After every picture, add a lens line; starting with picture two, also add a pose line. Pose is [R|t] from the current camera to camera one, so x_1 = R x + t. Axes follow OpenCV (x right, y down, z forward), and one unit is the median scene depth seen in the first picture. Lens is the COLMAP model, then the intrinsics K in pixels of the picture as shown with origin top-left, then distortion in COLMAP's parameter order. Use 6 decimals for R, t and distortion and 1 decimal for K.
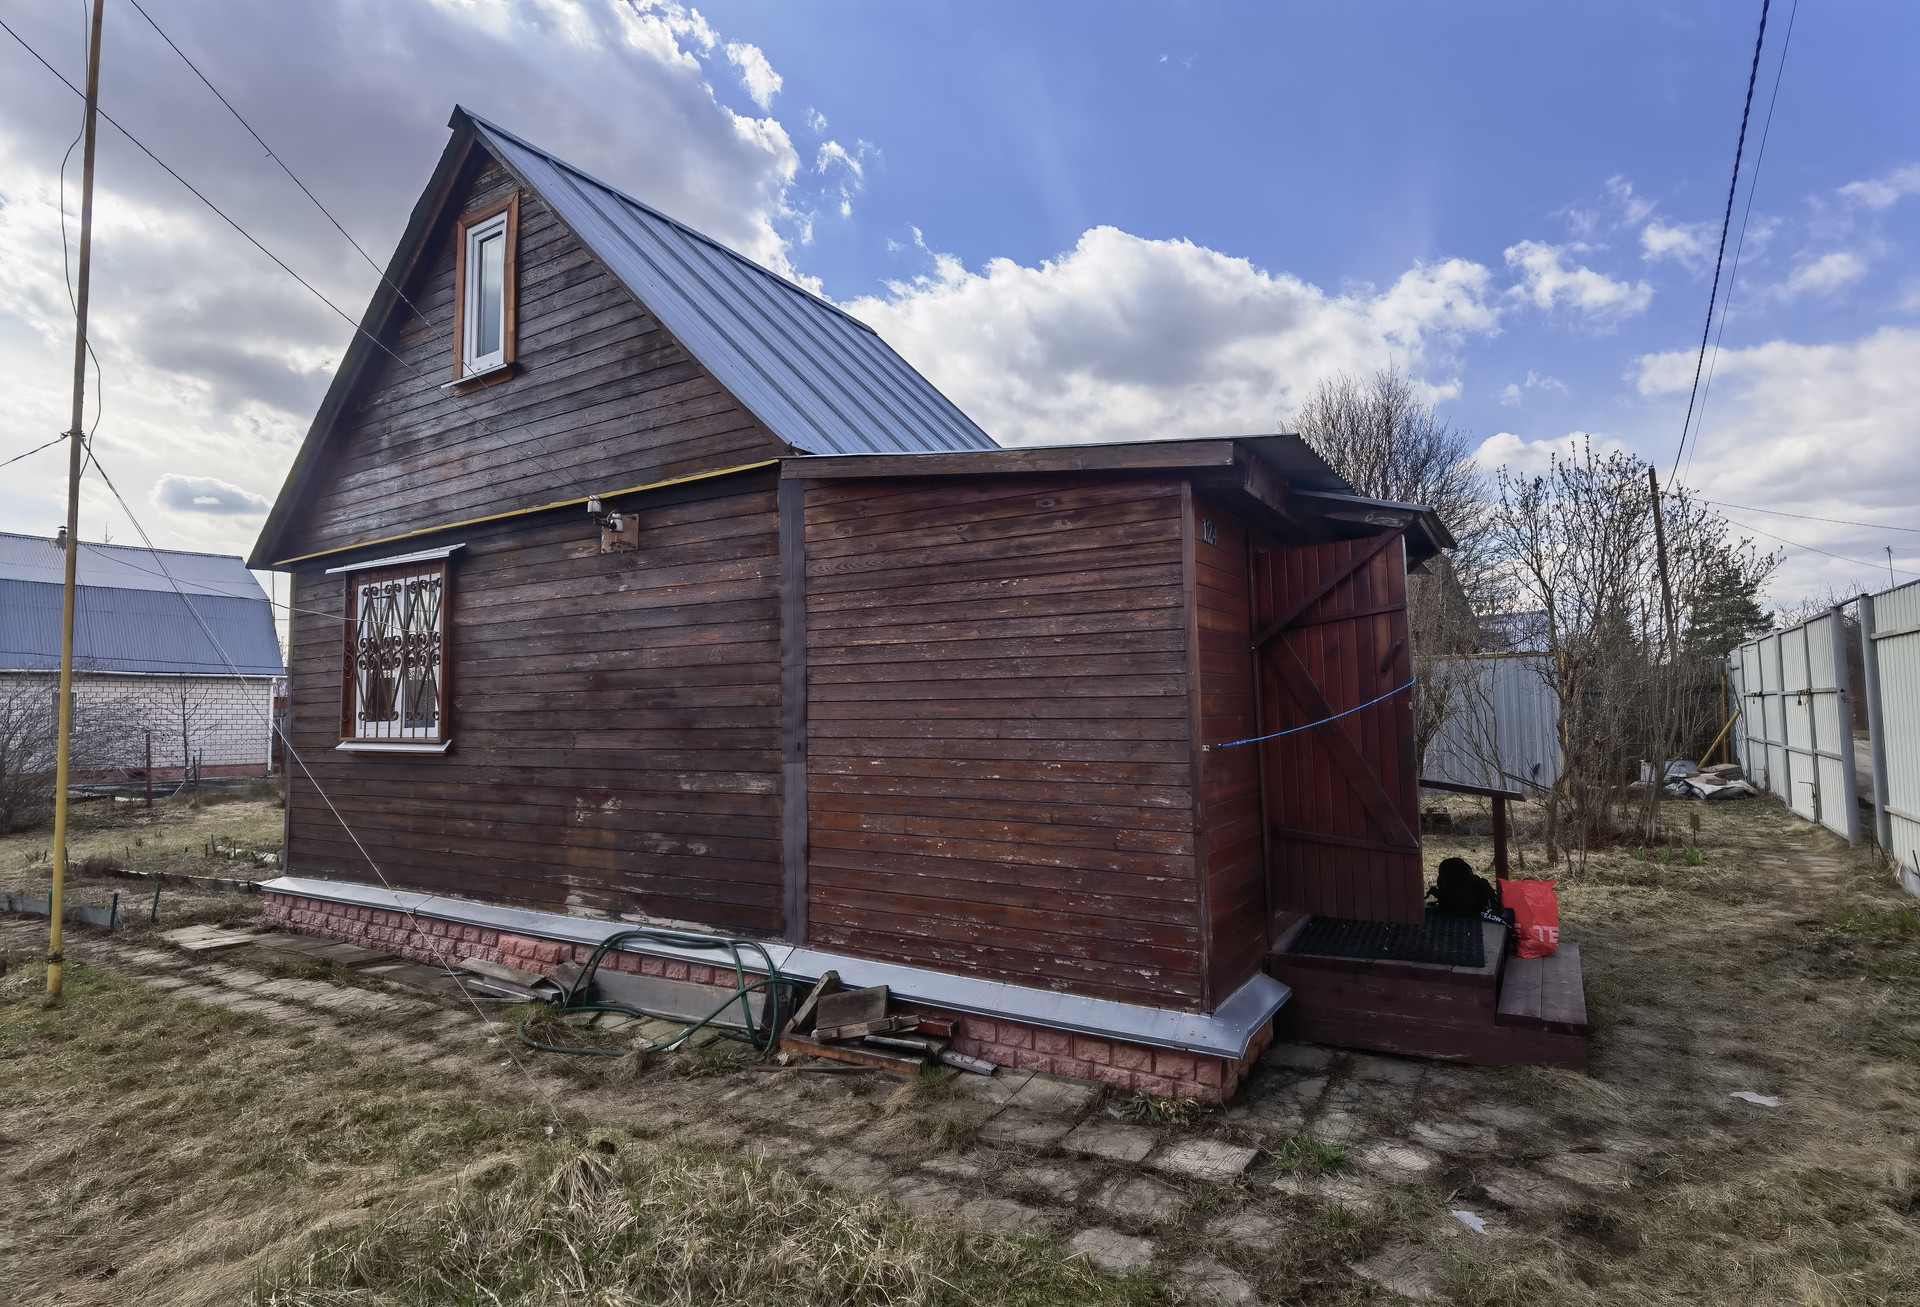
lens RADIAL K [[1009.0, 0, 960.0], [0, 1009.0, 653.5], [0, 0, 1]] dist [-0.062019, 0.020133]
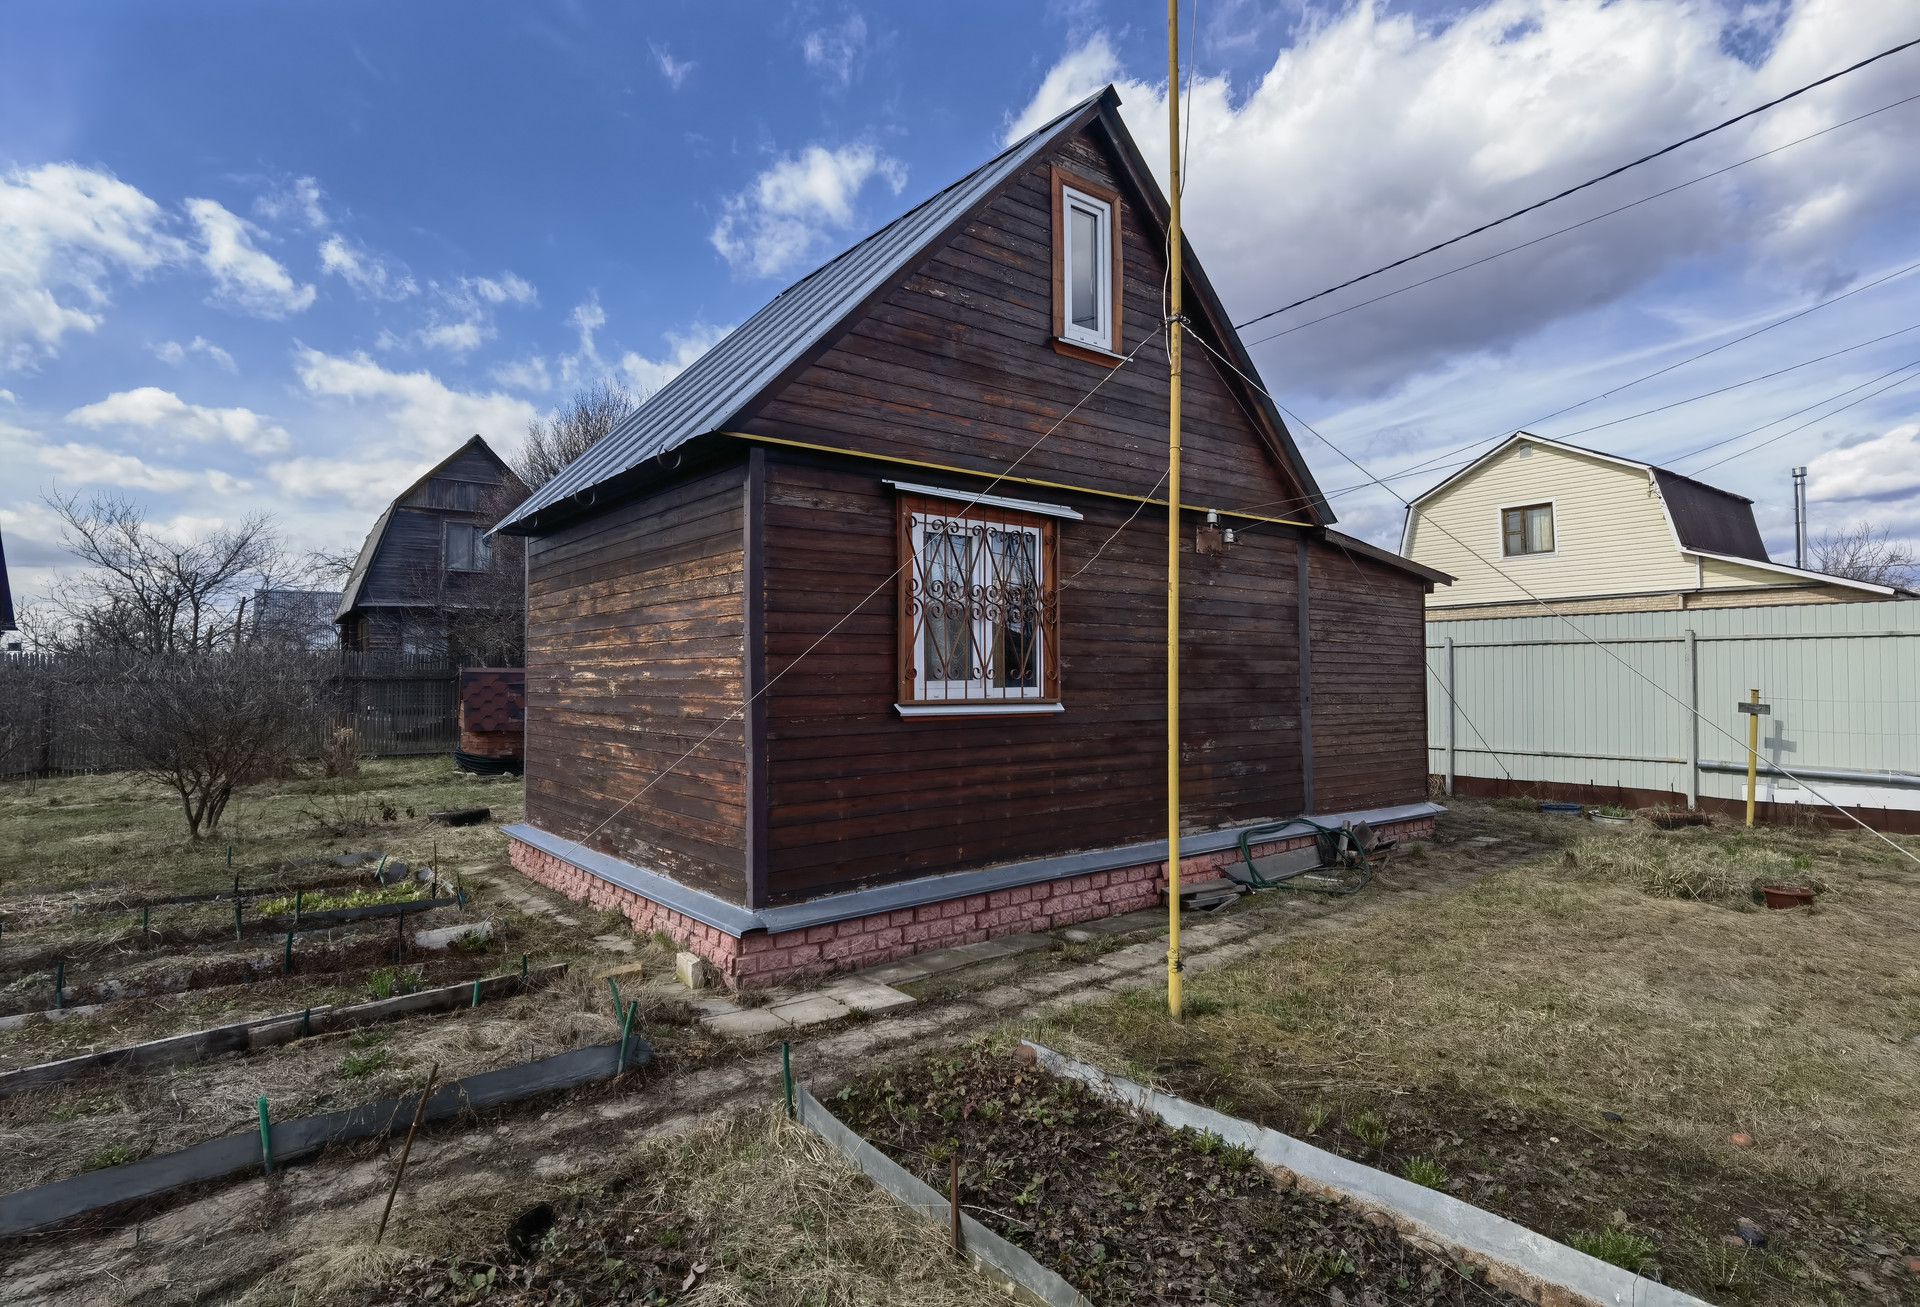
lens RADIAL K [[964.3, 0, 806.6], [0, 964.3, 648.6], [0, 0, 1]] dist [0.021306, 0.000208]
pose [[0.422181, 0.039224, 0.905663, -1.487246], [-0.065639, 0.997764, -0.012615, 0.063594], [-0.904132, -0.054121, 0.423811, 0.805162]]
